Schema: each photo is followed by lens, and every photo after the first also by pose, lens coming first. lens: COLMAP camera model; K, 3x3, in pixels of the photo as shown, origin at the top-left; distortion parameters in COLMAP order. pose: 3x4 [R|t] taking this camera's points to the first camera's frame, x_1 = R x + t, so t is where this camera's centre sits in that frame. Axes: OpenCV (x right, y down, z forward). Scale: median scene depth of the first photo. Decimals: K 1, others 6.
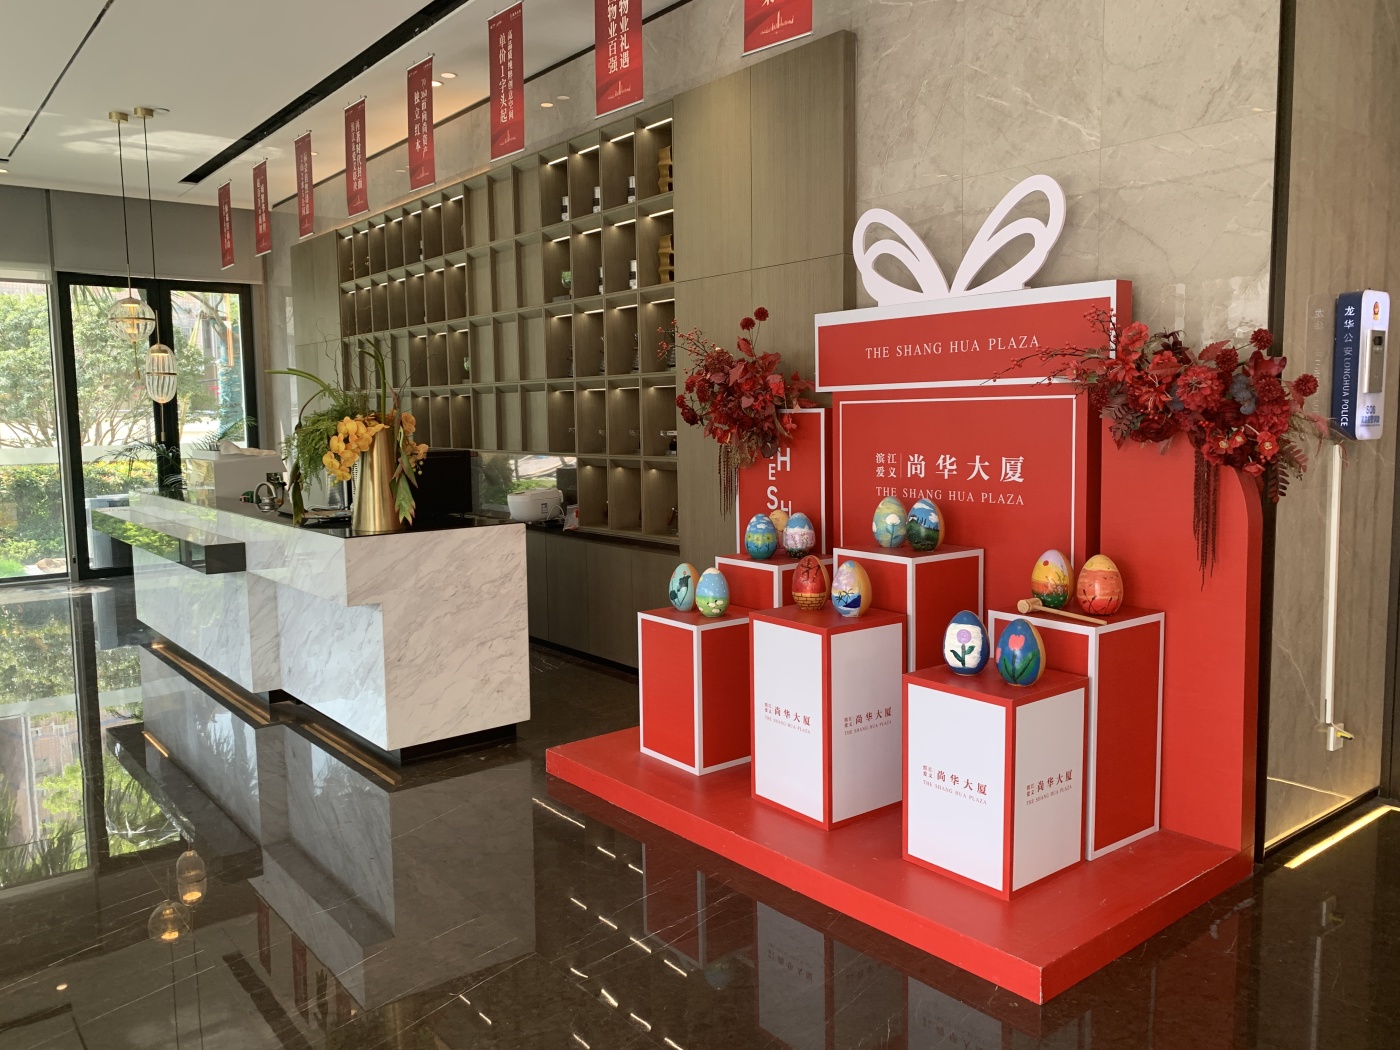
lens RADIAL K [[1068.3, 0, 690.2], [0, 1068.3, 517.1], [0, 0, 1]] dist [0.051862, -0.073847]
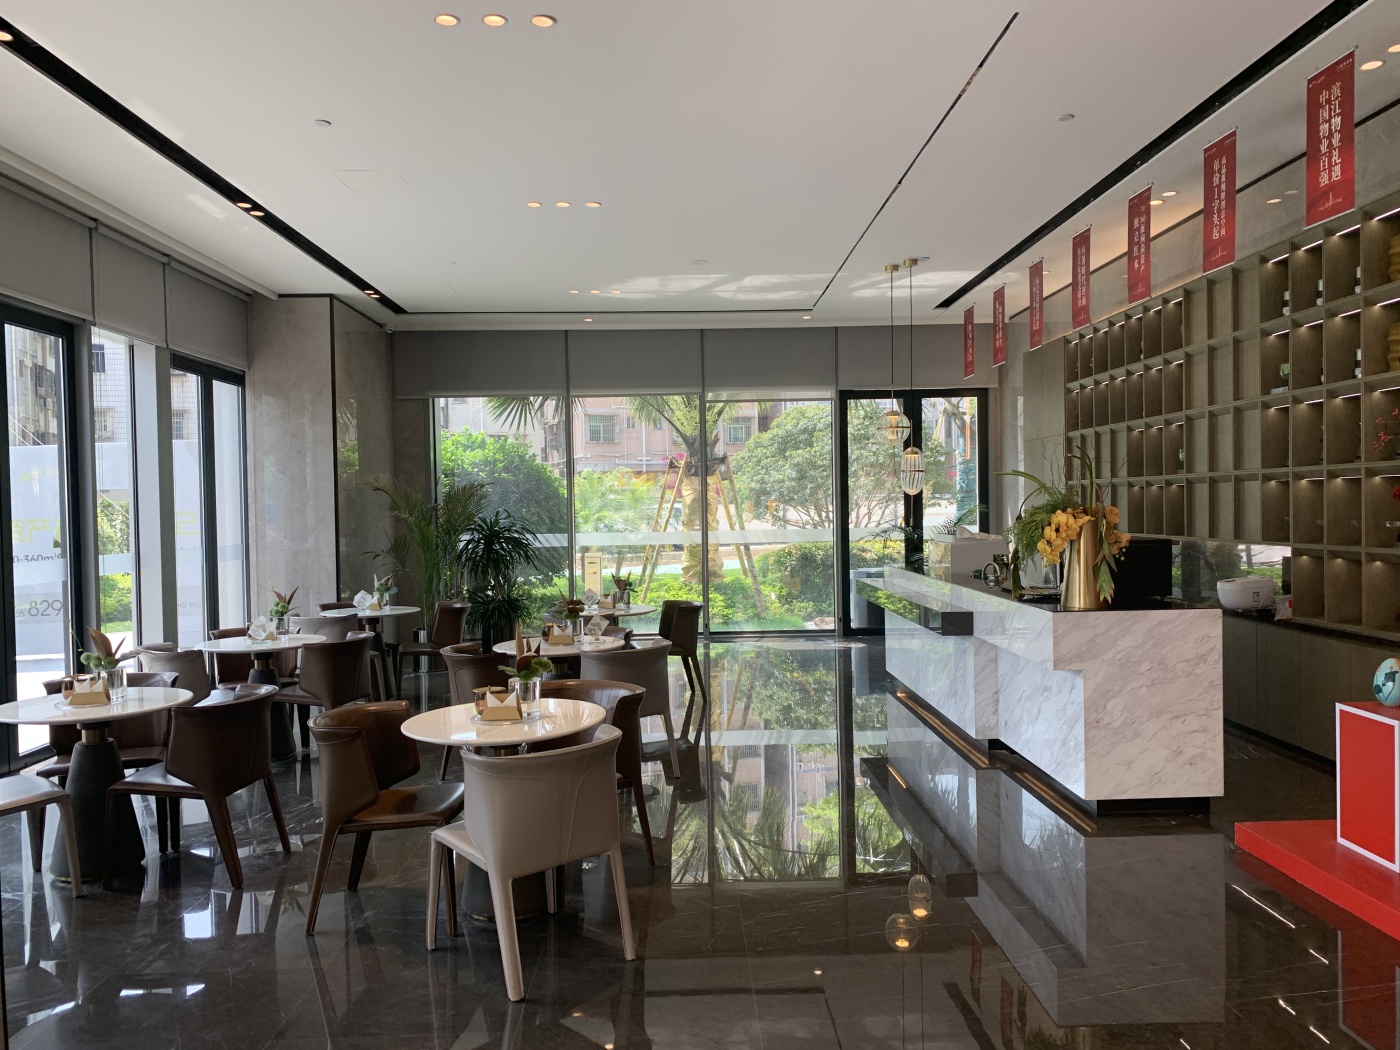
lens RADIAL K [[1064.9, 0, 715.2], [0, 1064.9, 532.4], [0, 0, 1]] dist [0.077886, -0.136992]
pose [[0.807967, 0.015384, -0.589027, 0.056578], [-0.051355, 0.997694, -0.044386, 0.002699], [0.586985, 0.066112, 0.806894, -0.140805]]
